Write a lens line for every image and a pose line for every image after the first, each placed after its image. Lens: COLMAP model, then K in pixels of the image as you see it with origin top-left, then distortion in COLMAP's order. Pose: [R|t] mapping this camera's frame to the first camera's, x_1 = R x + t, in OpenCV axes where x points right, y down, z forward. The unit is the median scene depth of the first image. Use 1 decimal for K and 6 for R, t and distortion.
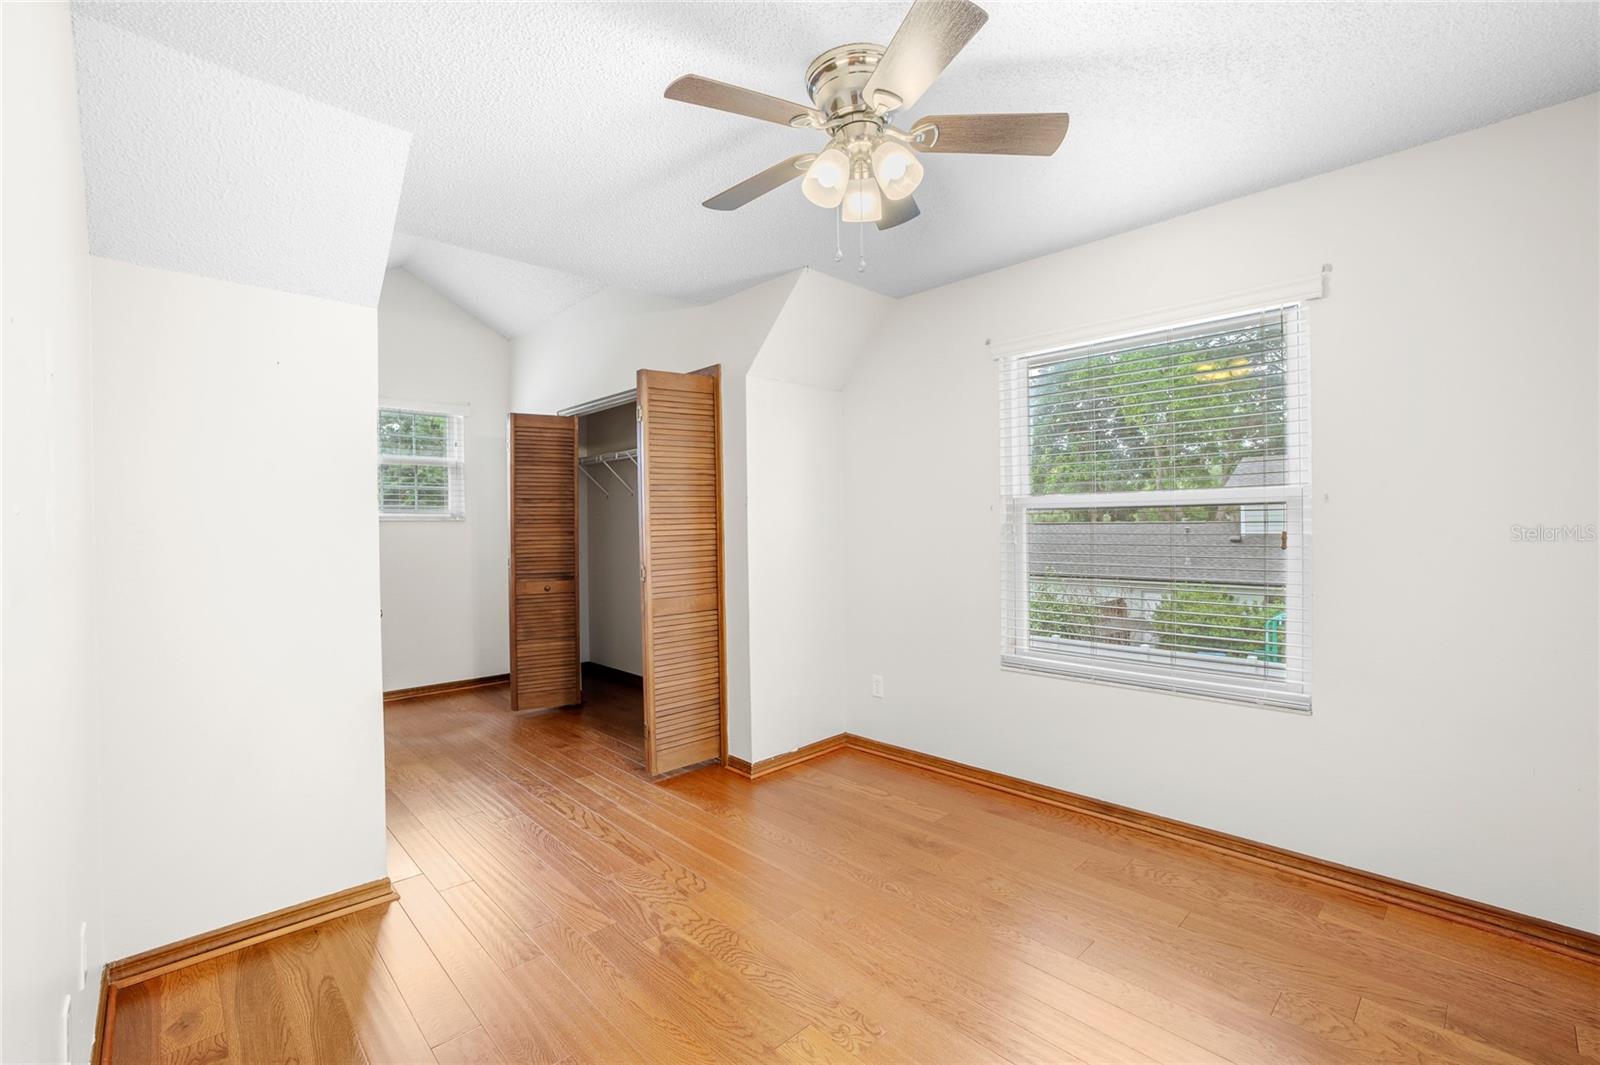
lens RADIAL K [[697.3, 0, 804.4], [0, 697.3, 535.7], [0, 0, 1]] dist [-0.042097, 0.020453]
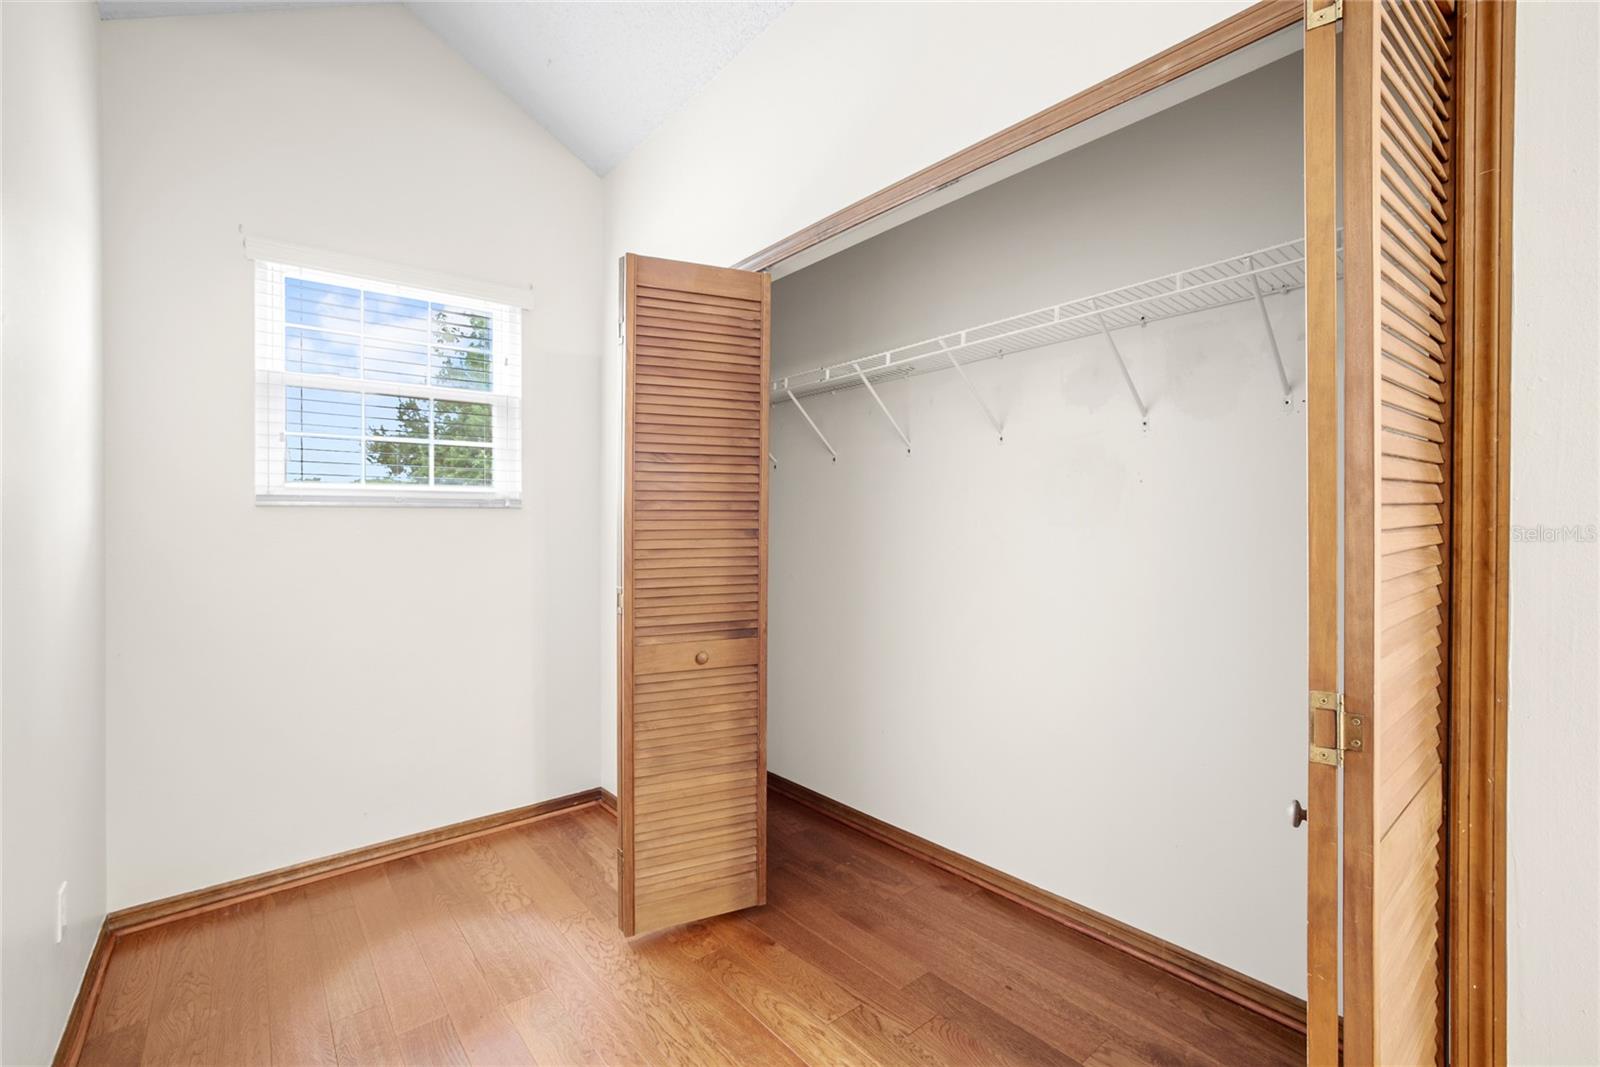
lens RADIAL K [[697.3, 0, 804.4], [0, 697.3, 536.7], [0, 0, 1]] dist [-0.042097, 0.020453]
pose [[0.997560, 0.013670, -0.068457, -0.272152], [-0.013322, 0.999896, 0.005539, -0.004446], [0.068525, -0.004614, 0.997639, 0.554511]]
